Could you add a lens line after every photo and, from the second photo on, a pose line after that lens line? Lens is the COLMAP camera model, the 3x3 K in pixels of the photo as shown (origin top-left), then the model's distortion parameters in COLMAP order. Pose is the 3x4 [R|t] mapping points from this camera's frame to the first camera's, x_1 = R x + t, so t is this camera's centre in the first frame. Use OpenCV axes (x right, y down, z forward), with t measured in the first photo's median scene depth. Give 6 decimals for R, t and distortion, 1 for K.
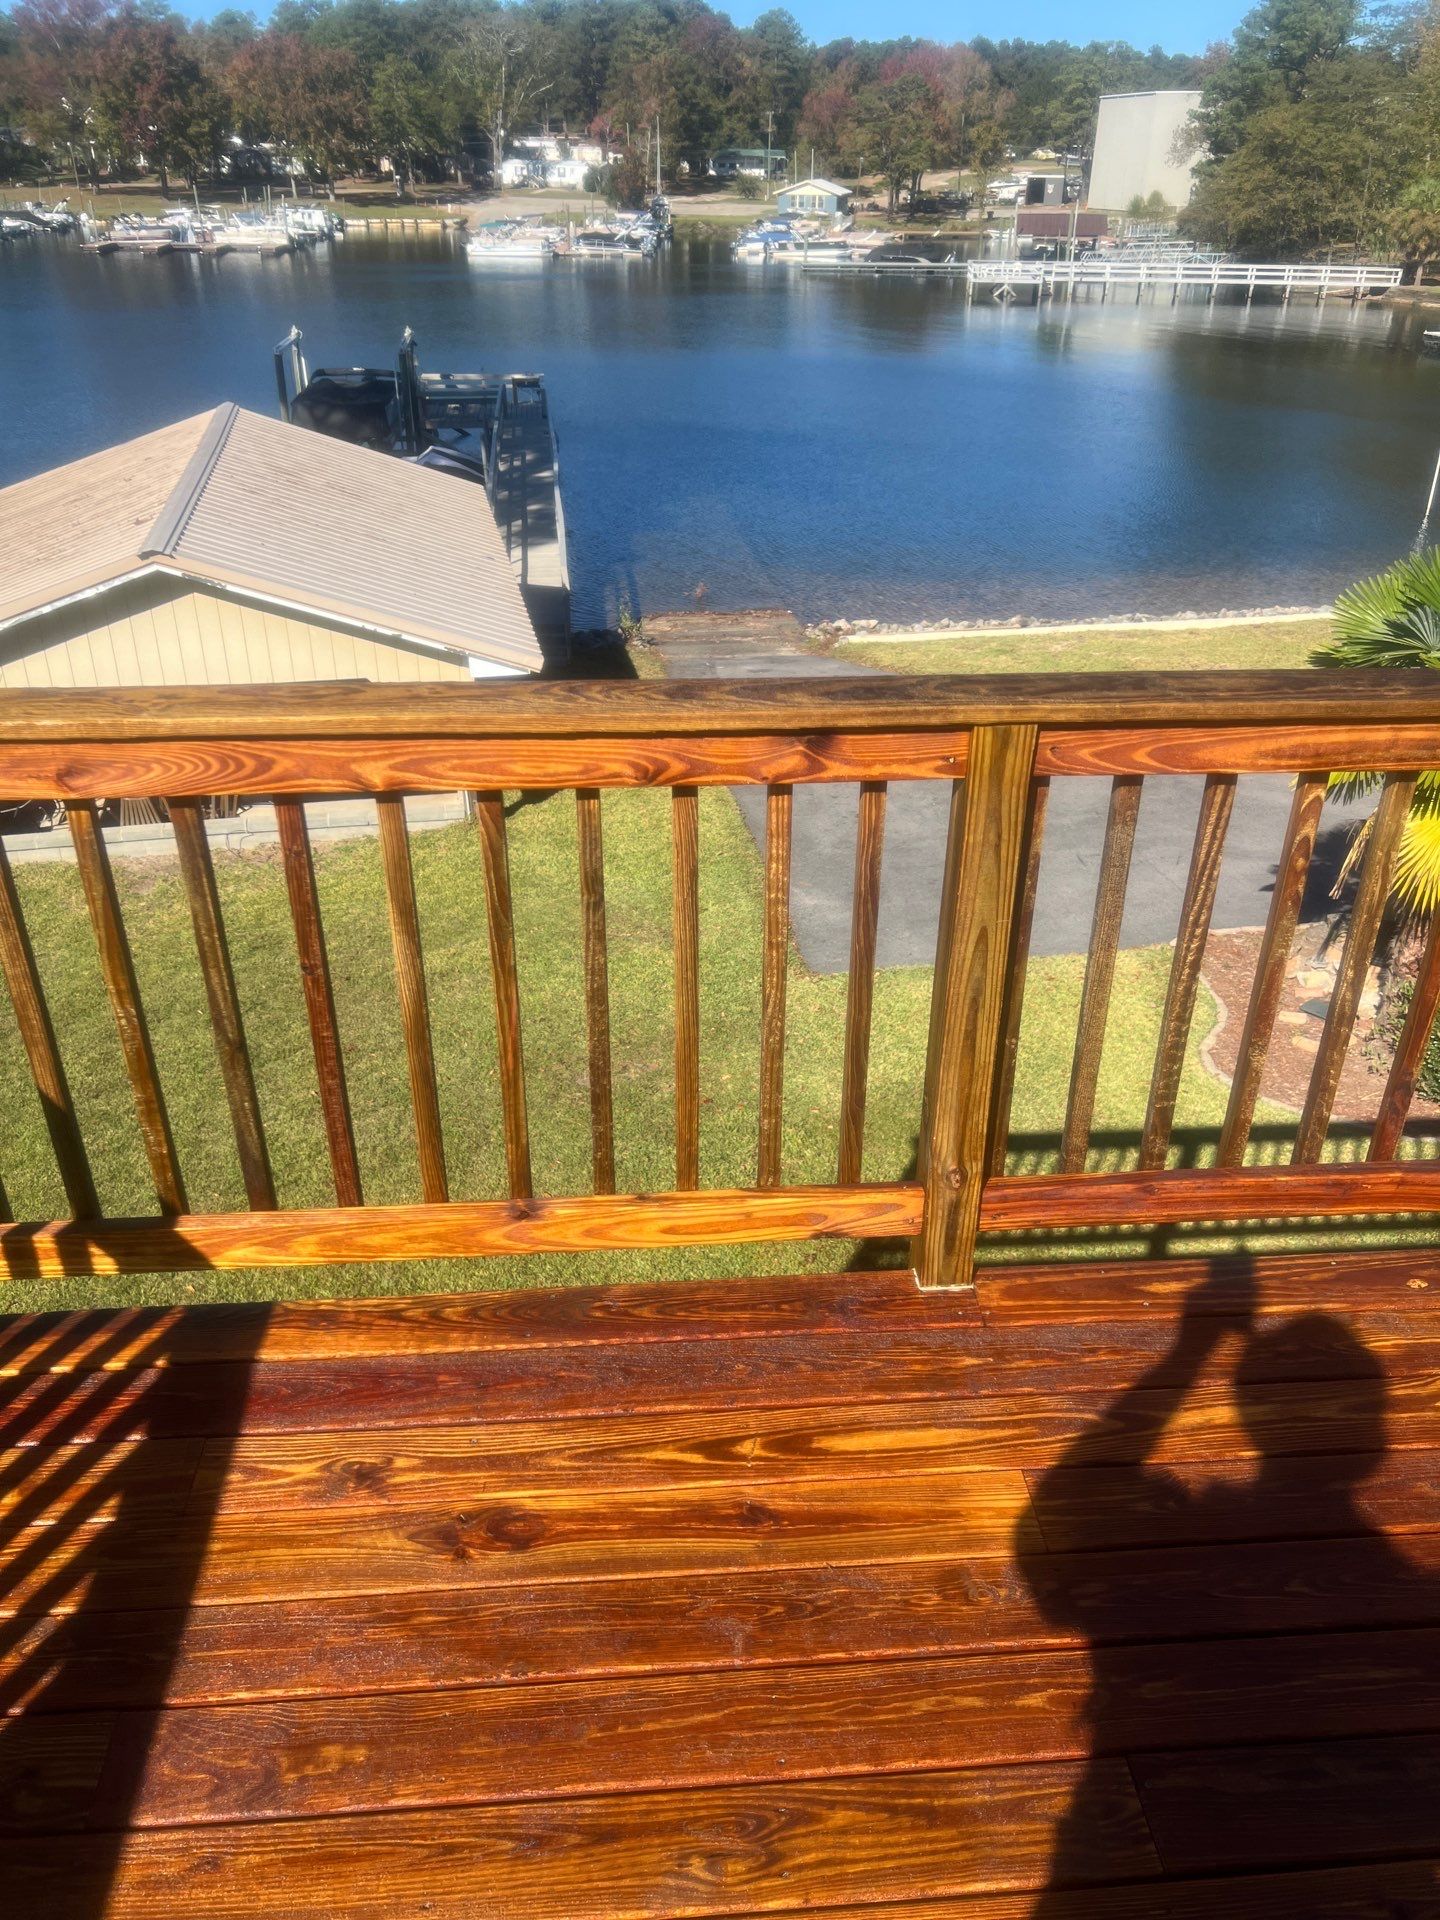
lens RADIAL K [[1489.0, 0, 724.7], [0, 1489.0, 958.7], [0, 0, 1]] dist [-0.001102, -0.005364]
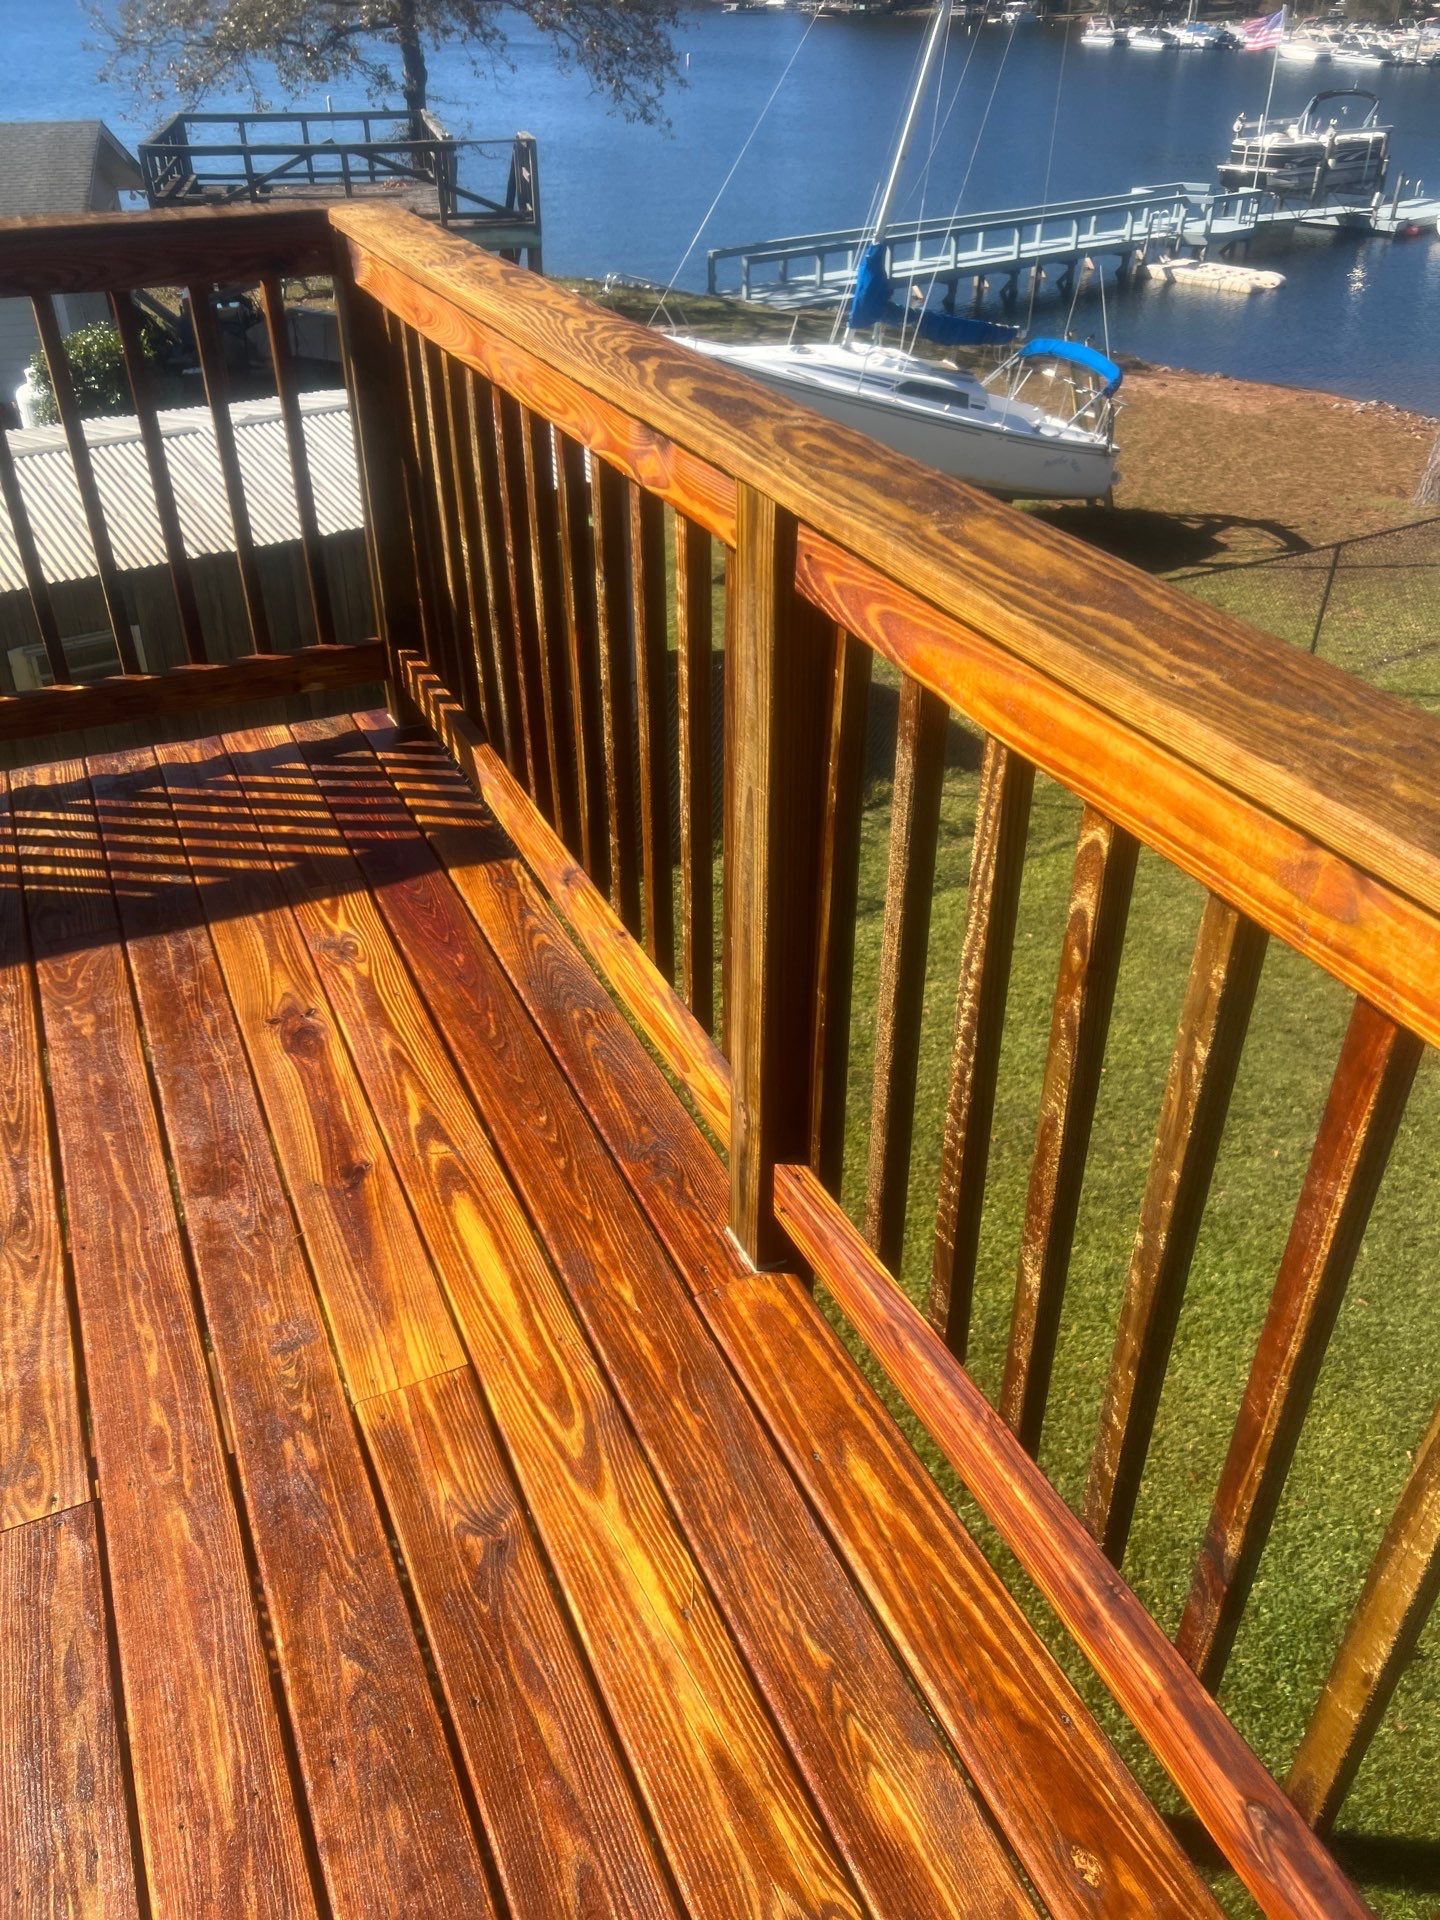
lens RADIAL K [[1489.0, 0, 718.9], [0, 1489.0, 963.9], [0, 0, 1]] dist [-0.001102, -0.005364]
pose [[0.343031, 0.522971, -0.780276, 0.774170], [-0.459930, 0.817802, 0.345924, -0.191502], [0.819020, 0.240210, 0.521062, 0.615115]]
